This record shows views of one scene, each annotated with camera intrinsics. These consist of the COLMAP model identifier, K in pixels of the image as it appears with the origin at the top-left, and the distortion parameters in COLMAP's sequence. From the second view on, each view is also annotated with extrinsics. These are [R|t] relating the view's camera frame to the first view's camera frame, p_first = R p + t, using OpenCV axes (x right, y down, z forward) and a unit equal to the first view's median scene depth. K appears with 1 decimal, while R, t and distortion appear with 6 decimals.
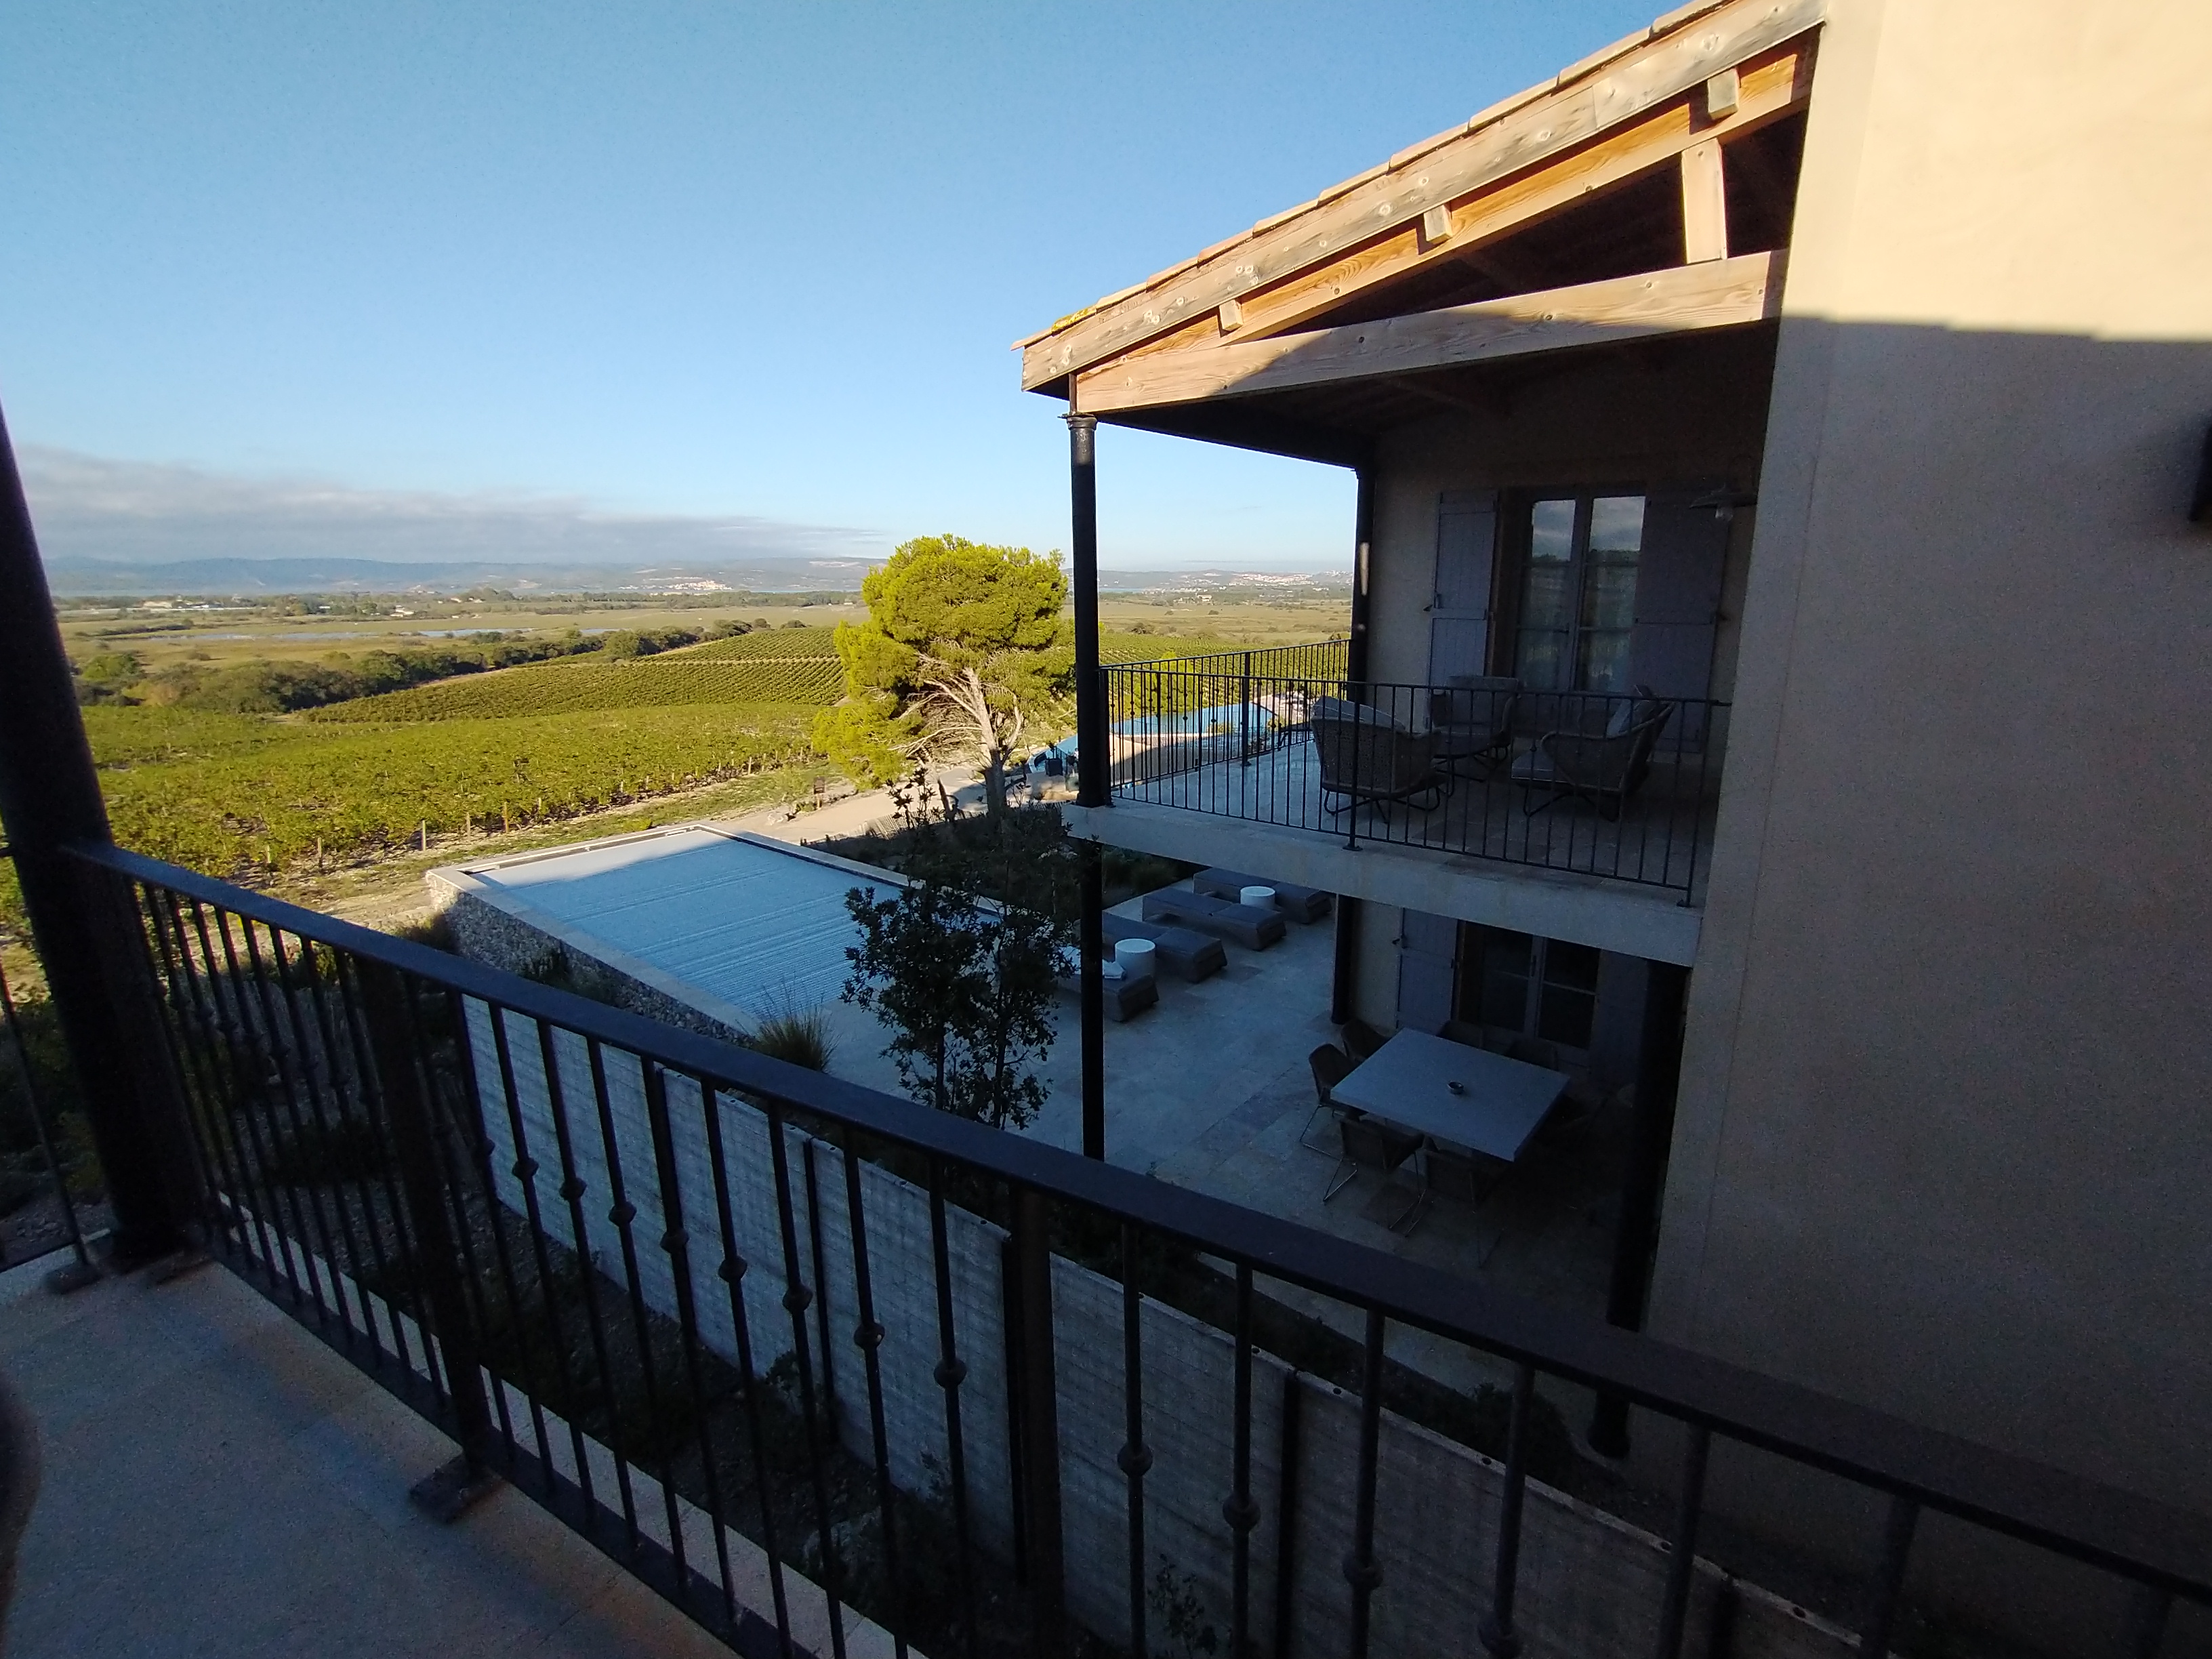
lens RADIAL K [[1010.9, 0, 1098.3], [0, 1010.9, 816.4], [0, 0, 1]] dist [0.011830, 0.001462]
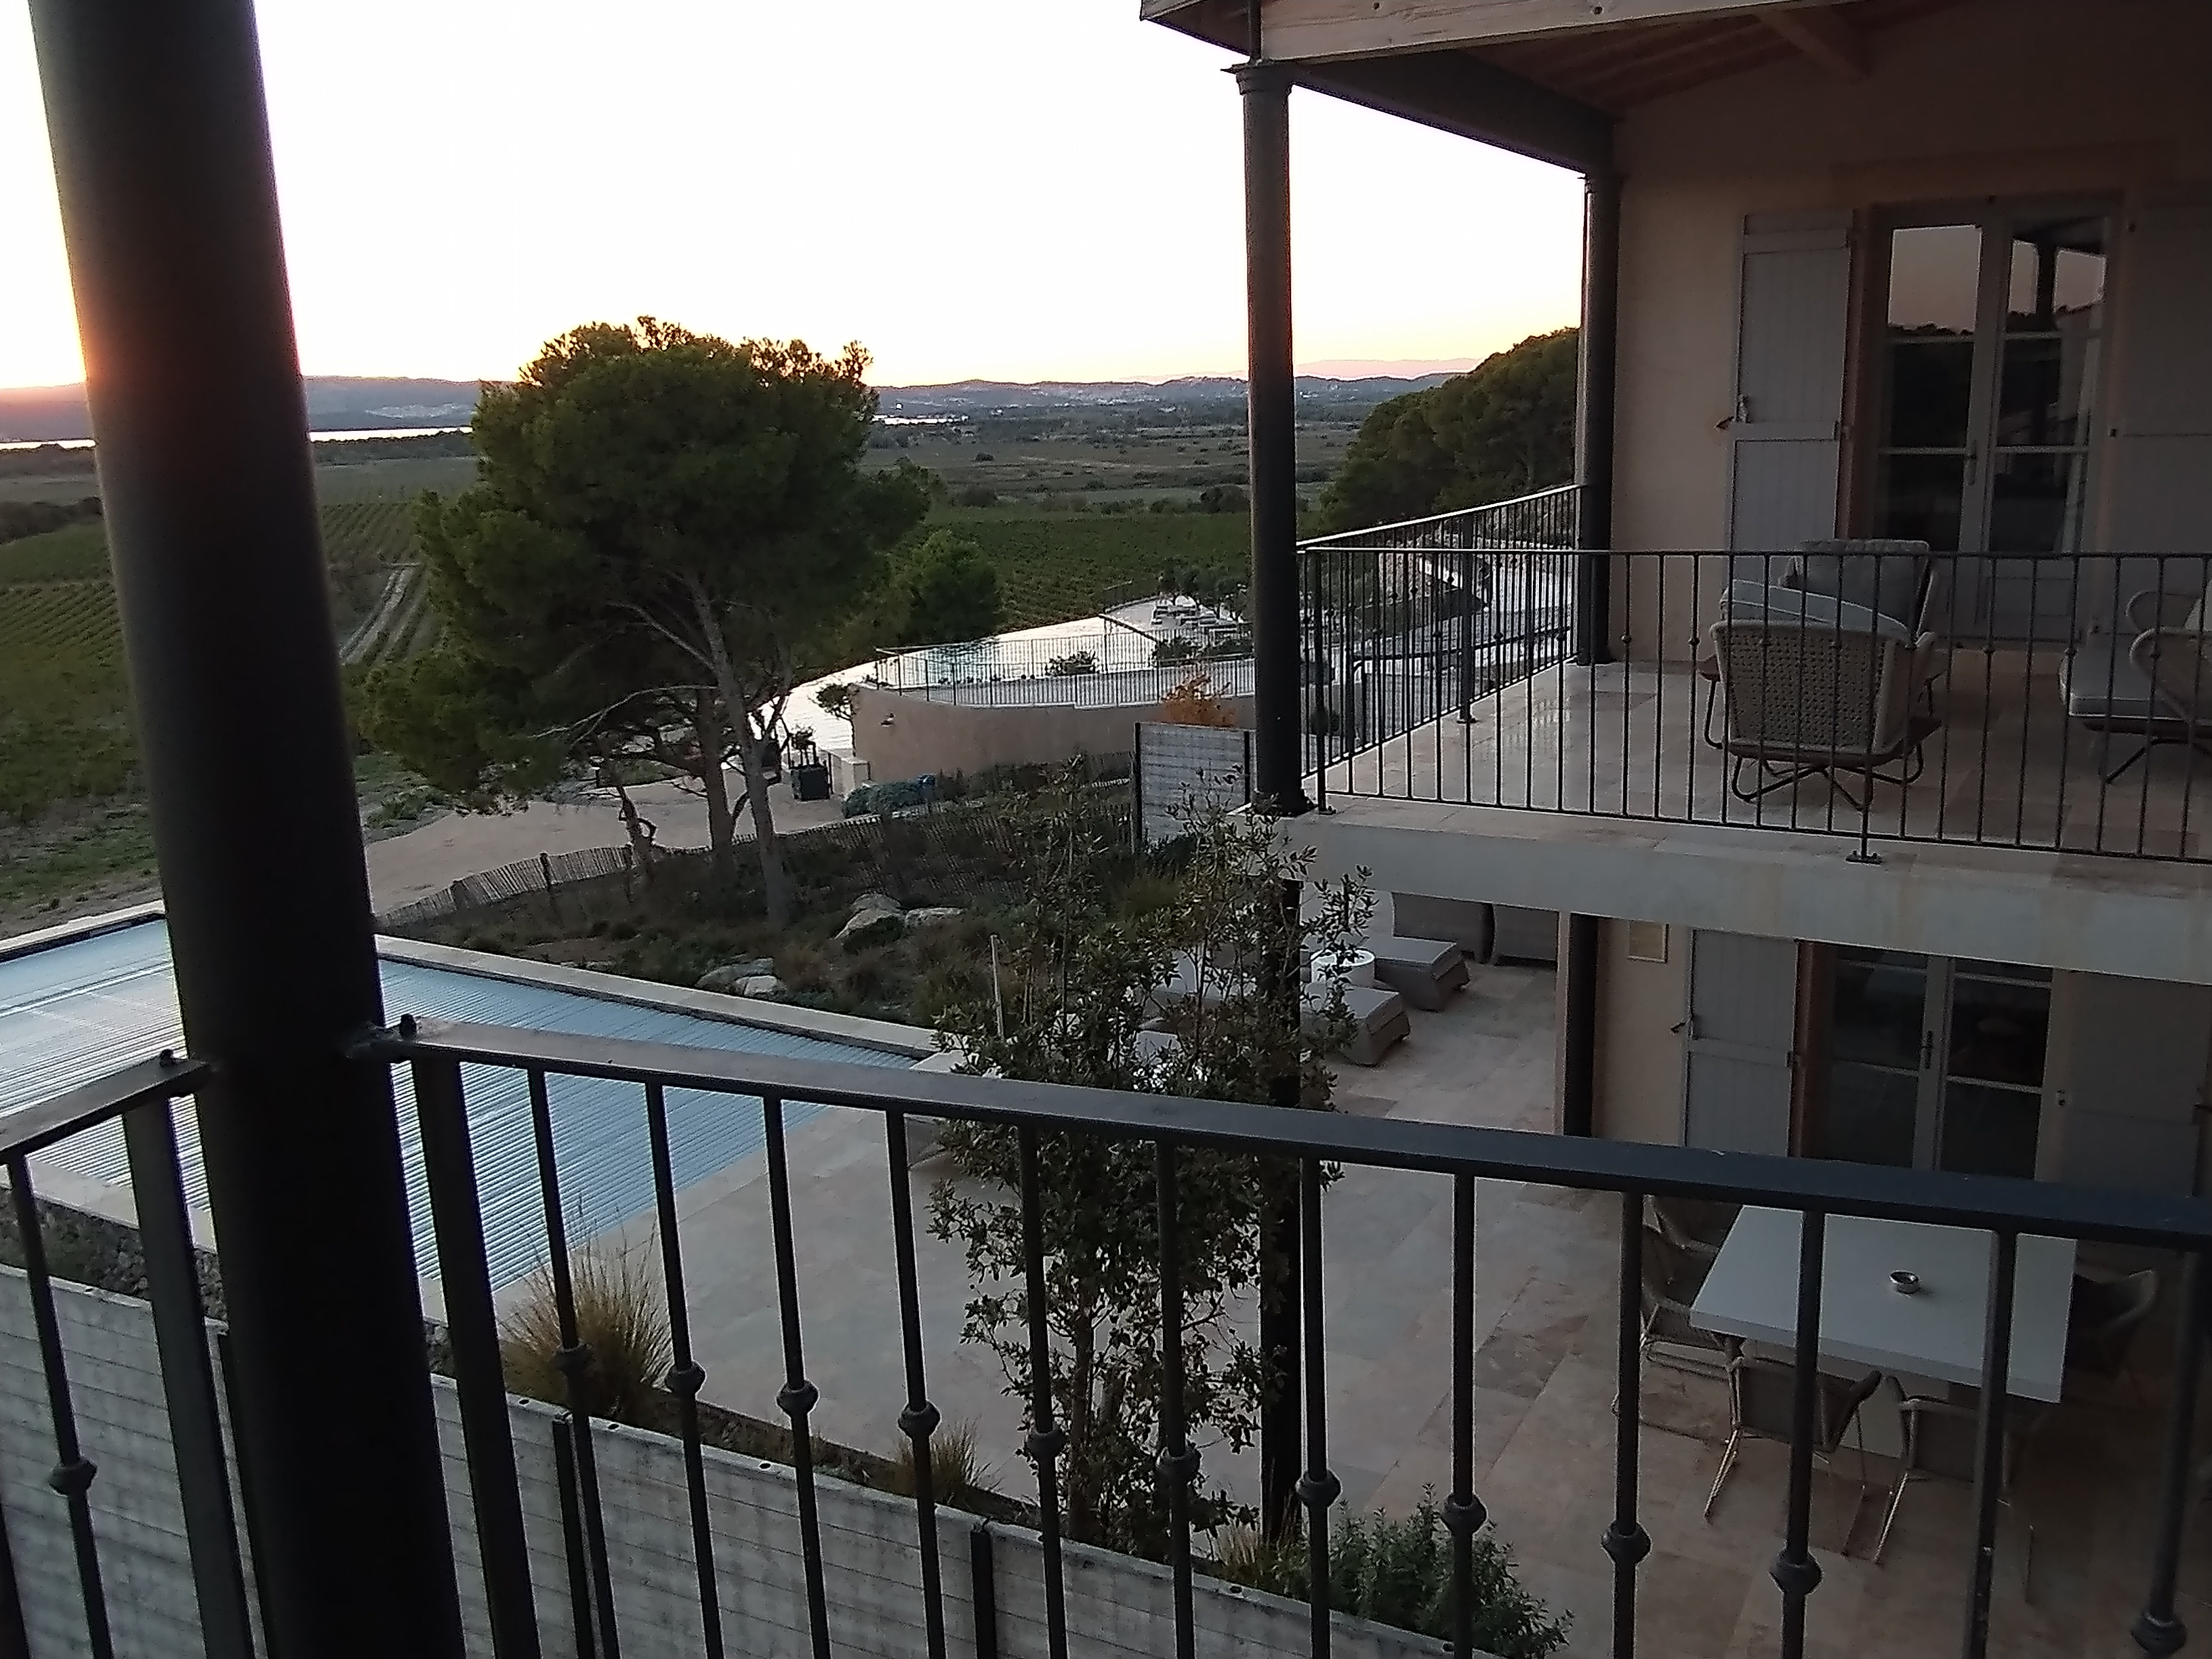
lens RADIAL K [[1865.1, 0, 1080.3], [0, 1865.1, 798.6], [0, 0, 1]] dist [-0.000392, -0.002467]
pose [[0.984393, -0.061396, 0.164929, -0.250557], [0.064523, 0.997823, -0.013662, -0.010813], [-0.163731, 0.024090, 0.986211, 0.066341]]
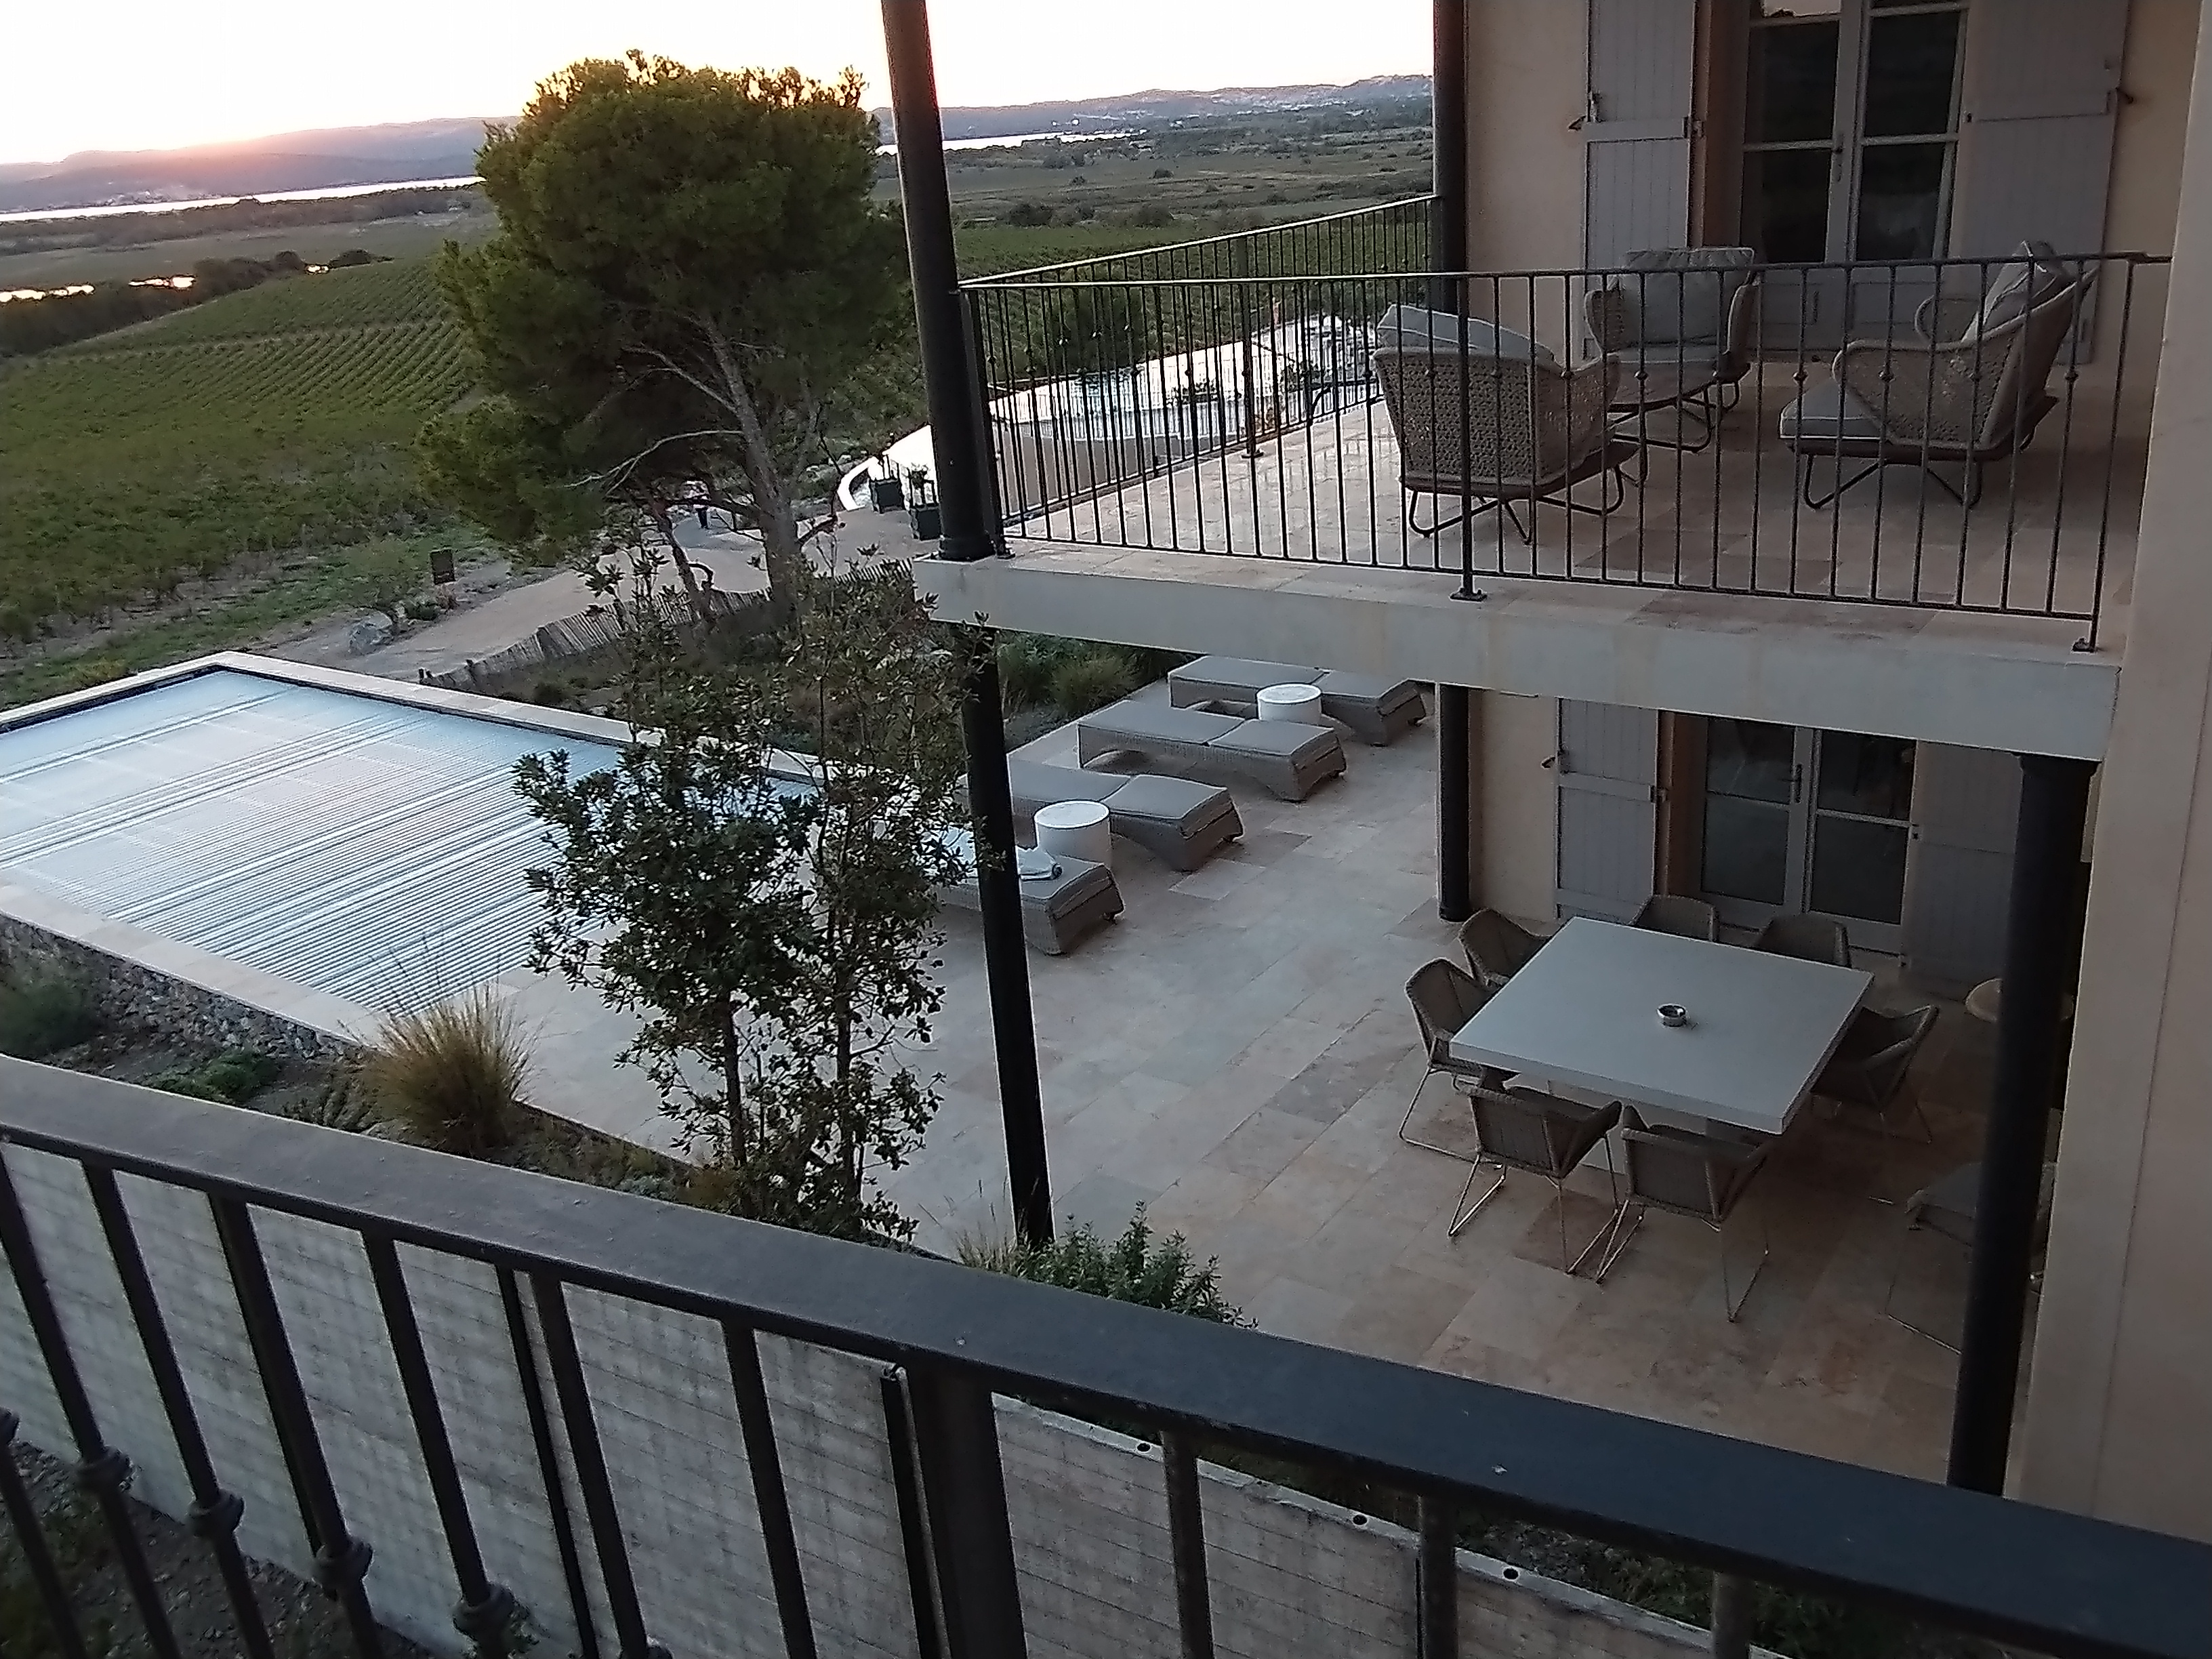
lens RADIAL K [[1865.1, 0, 1093.0], [0, 1865.1, 809.9], [0, 0, 1]] dist [-0.000392, -0.002467]
pose [[0.994584, -0.091387, 0.049515, -0.002413], [0.084530, 0.988385, 0.126296, 0.001719], [-0.060482, -0.121427, 0.990756, 0.025278]]
